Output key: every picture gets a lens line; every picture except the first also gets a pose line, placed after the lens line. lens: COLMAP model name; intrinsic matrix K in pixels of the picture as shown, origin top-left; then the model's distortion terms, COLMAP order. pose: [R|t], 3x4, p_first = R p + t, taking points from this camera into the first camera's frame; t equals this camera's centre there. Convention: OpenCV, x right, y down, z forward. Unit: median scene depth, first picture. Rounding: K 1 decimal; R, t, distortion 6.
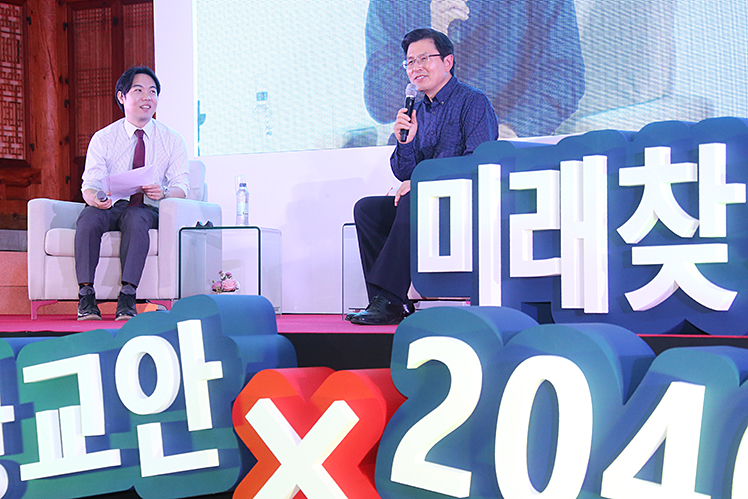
lens RADIAL K [[1794.3, 0, 365.6], [0, 1794.3, 249.6], [0, 0, 1]] dist [0.500596, 0.602907]
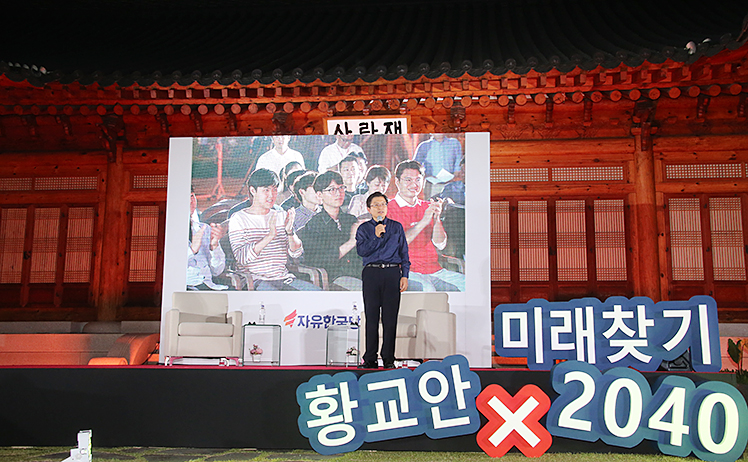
lens RADIAL K [[838.9, 0, 374.8], [0, 838.9, 220.1], [0, 0, 1]] dist [0.002588, 0.231573]
pose [[0.868201, 0.091607, 0.487683, -0.788973], [-0.022907, 0.989163, -0.145024, 0.011729], [-0.495683, 0.114738, 0.860891, 0.024557]]
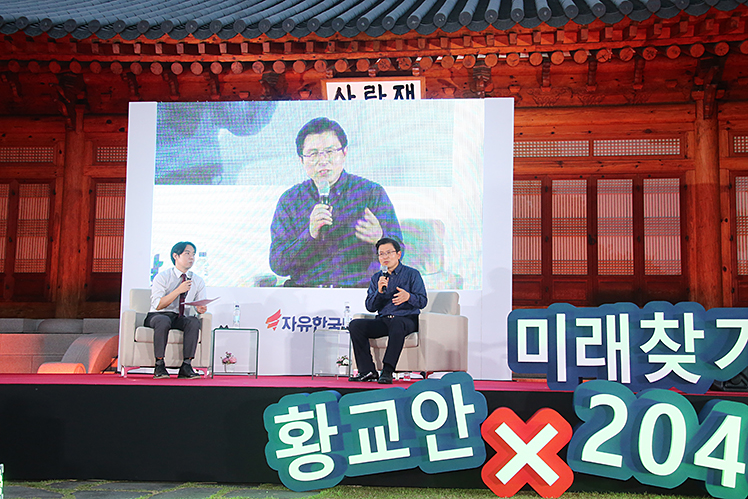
lens RADIAL K [[964.0, 0, 381.5], [0, 964.0, 249.3], [0, 0, 1]] dist [0.073364, 0.347994]
pose [[0.875048, 0.071113, 0.478784, -0.716422], [-0.030135, 0.995234, -0.092745, -0.009250], [-0.483097, 0.066728, 0.873020, 0.066835]]
